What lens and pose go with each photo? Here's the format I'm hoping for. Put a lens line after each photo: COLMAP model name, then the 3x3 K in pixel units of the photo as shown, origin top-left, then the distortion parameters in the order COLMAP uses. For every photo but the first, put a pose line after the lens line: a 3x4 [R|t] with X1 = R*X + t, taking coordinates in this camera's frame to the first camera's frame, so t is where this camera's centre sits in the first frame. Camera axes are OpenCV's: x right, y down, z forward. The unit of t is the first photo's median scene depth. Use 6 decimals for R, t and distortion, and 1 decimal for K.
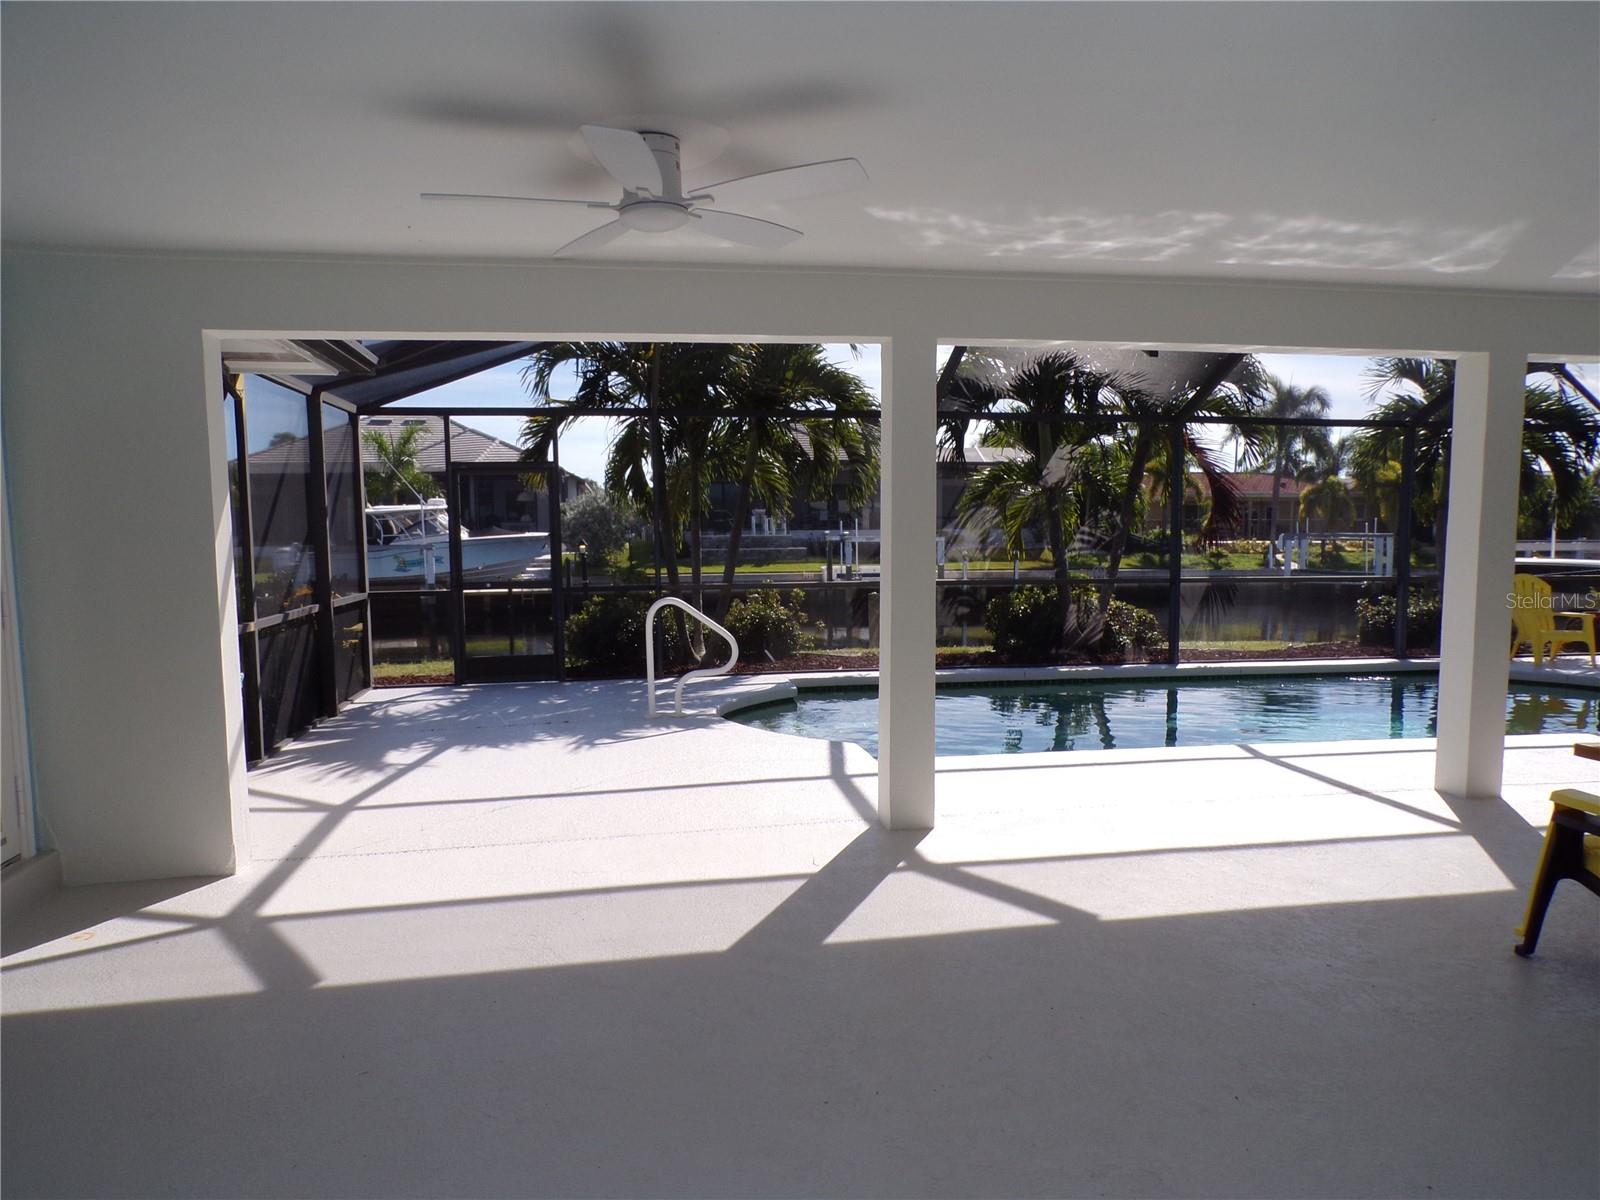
lens RADIAL K [[1102.2, 0, 808.7], [0, 1102.2, 606.3], [0, 0, 1]] dist [-0.003098, 0.005981]
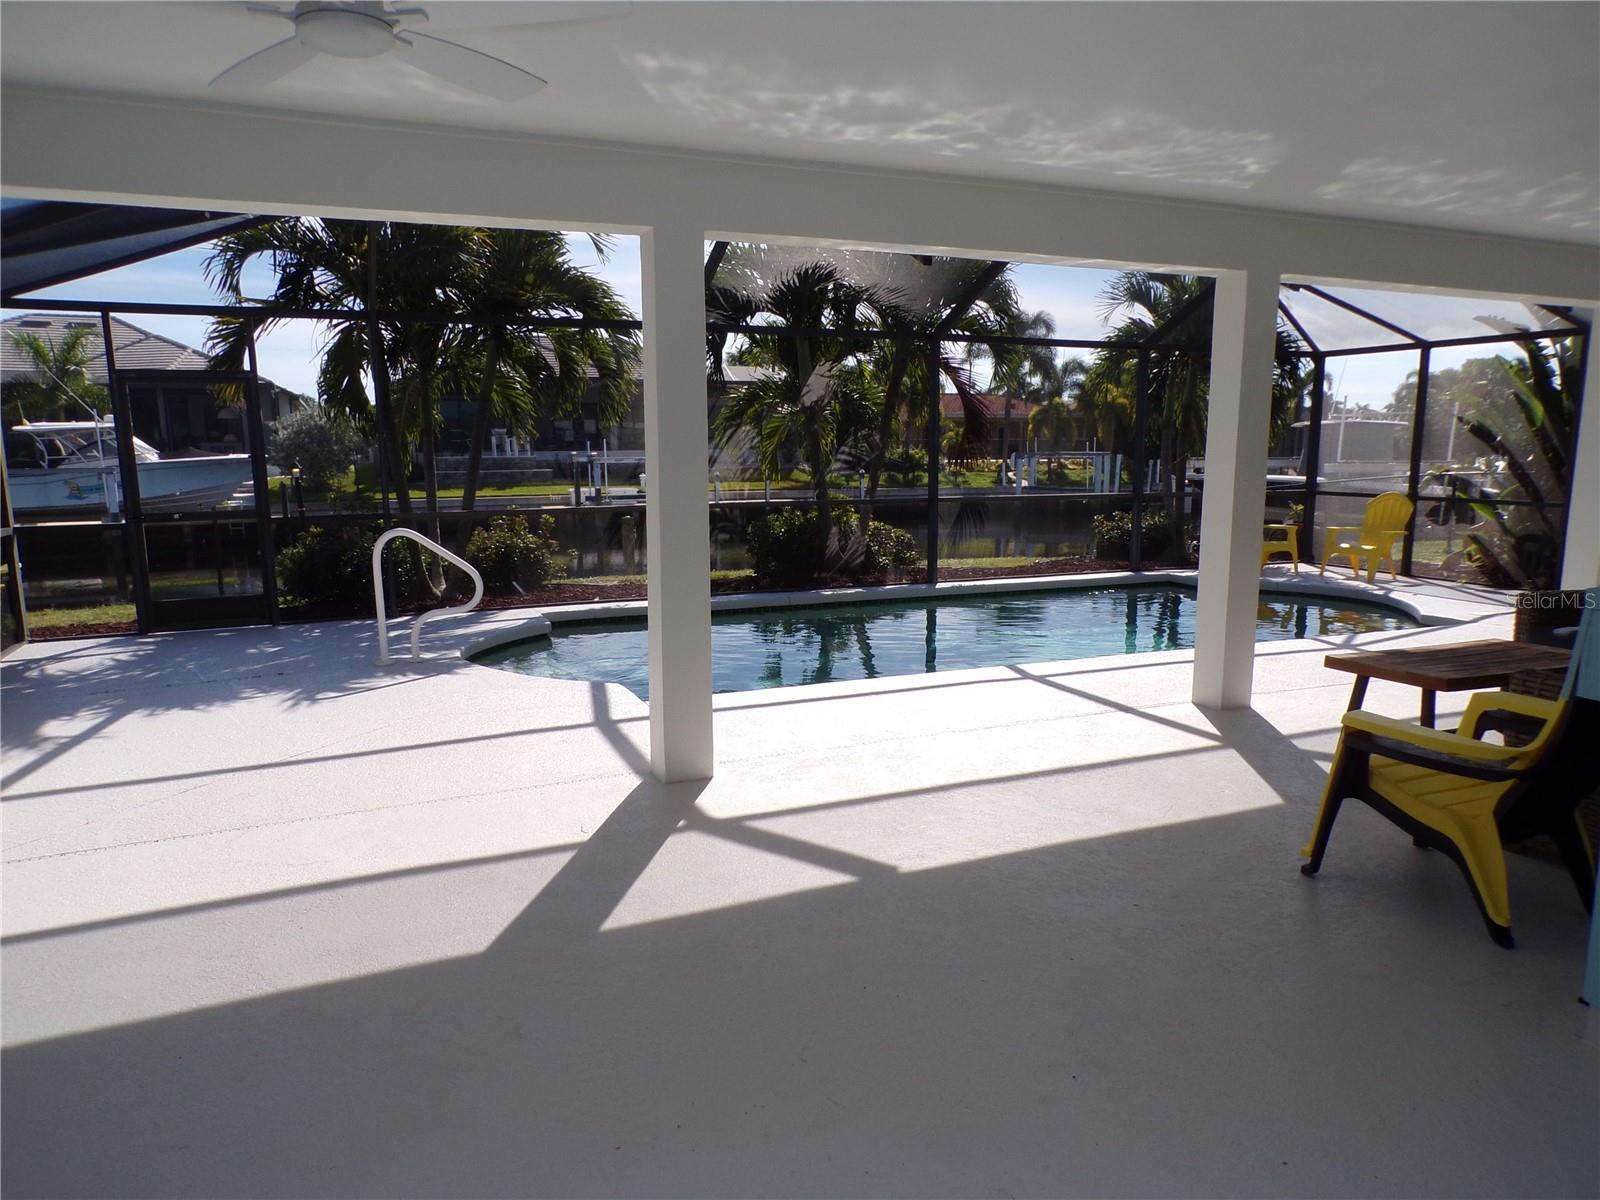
lens RADIAL K [[1101.1, 0, 802.4], [0, 1101.1, 604.3], [0, 0, 1]] dist [0.000643, 0.029565]
pose [[0.975717, -0.033382, 0.216475, -0.003280], [0.018182, 0.997251, 0.071832, -0.003073], [-0.218278, -0.066152, 0.973642, 0.044317]]
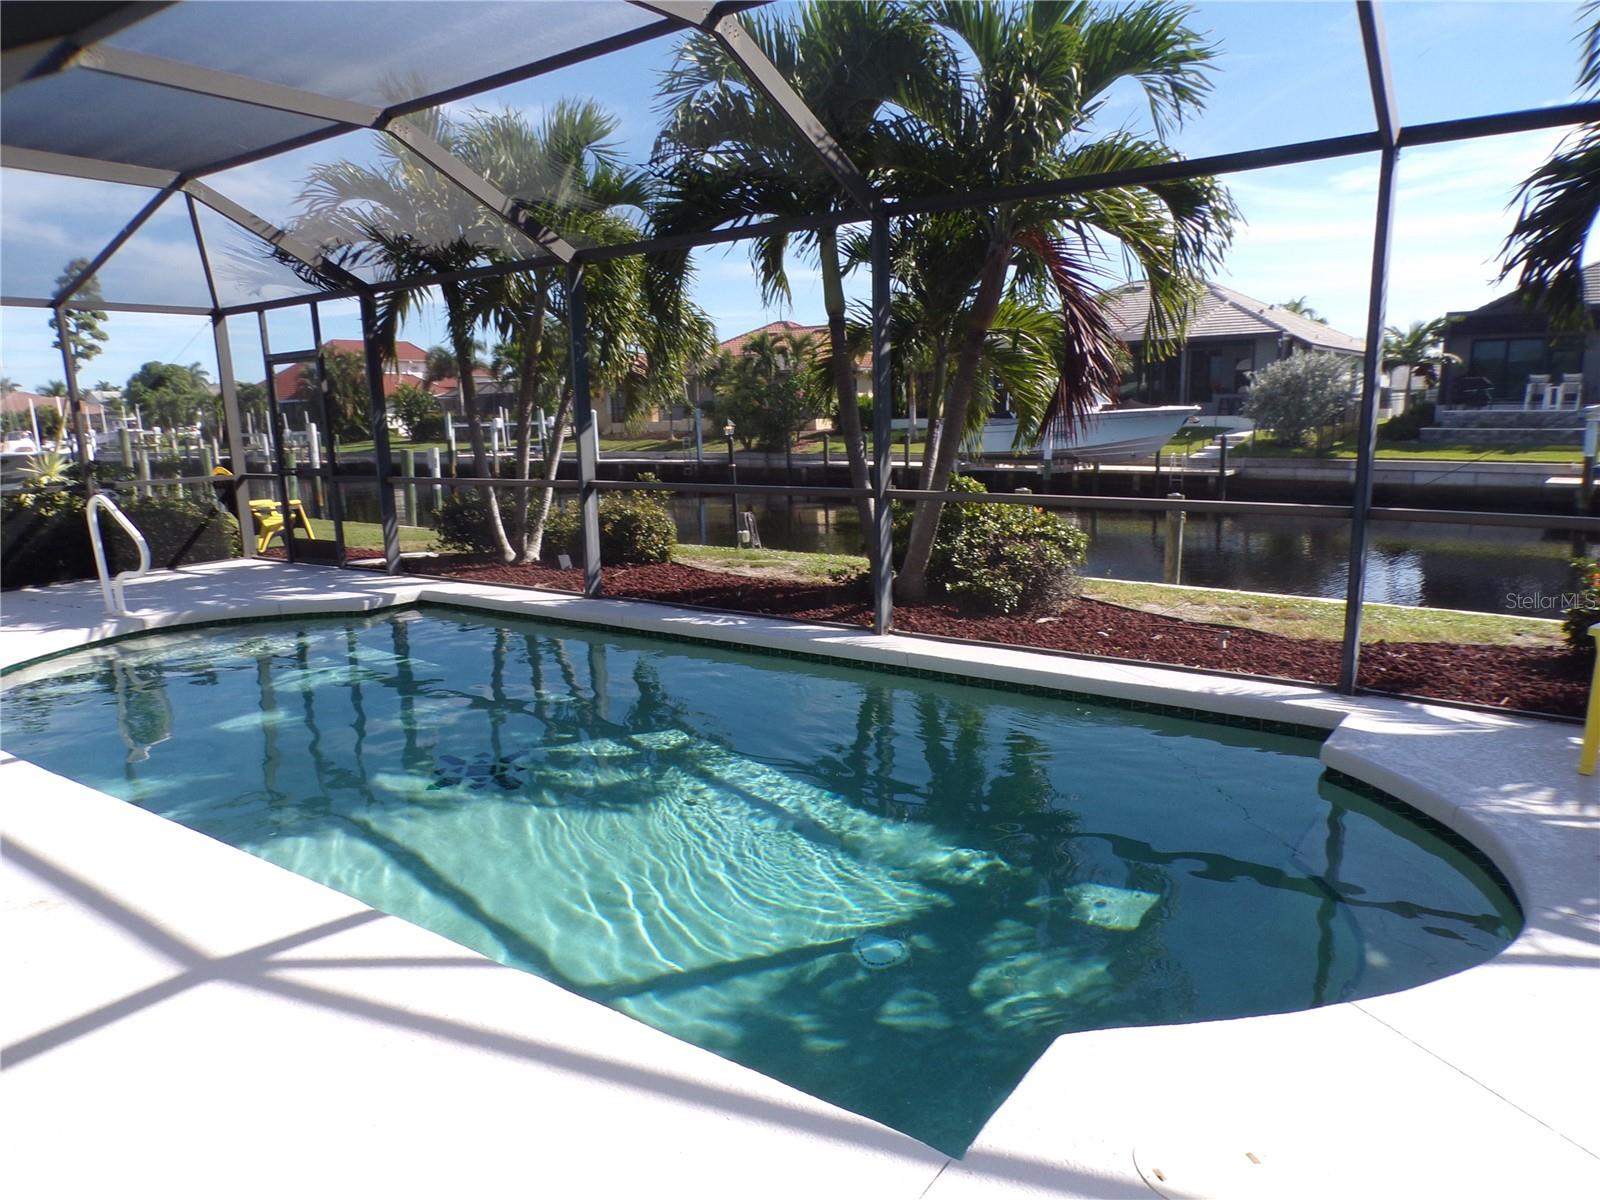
lens RADIAL K [[1085.4, 0, 804.1], [0, 1085.4, 605.0], [0, 0, 1]] dist [-0.005093, 0.005462]
pose [[0.686461, 0.132947, -0.714910, 0.539578], [-0.049106, 0.989376, 0.136837, -0.035676], [0.725507, -0.058827, 0.685696, 0.453041]]
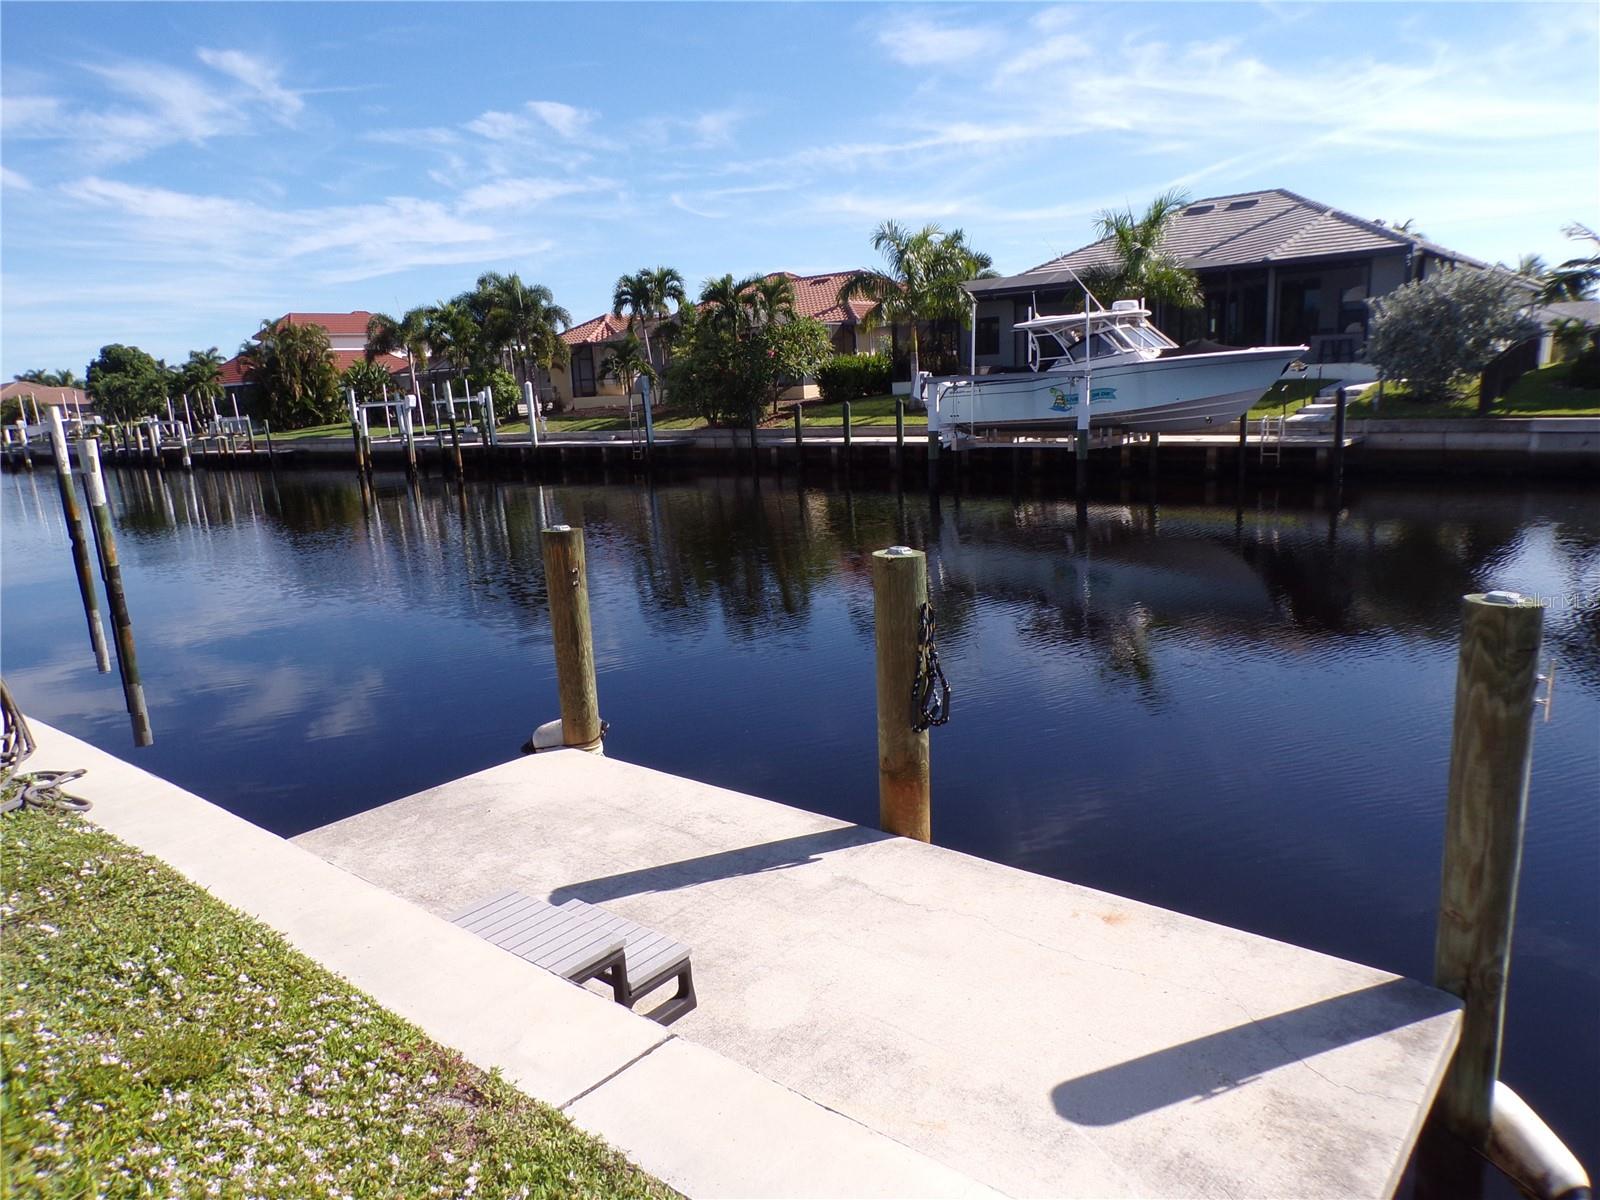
lens RADIAL K [[1109.3, 0, 804.0], [0, 1109.3, 601.7], [0, 0, 1]] dist [-0.021408, 0.043994]
pose [[0.654638, 0.133654, -0.744033, 0.159735], [-0.023808, 0.987403, 0.156424, -0.047821], [0.755567, -0.084687, 0.649574, 1.077187]]
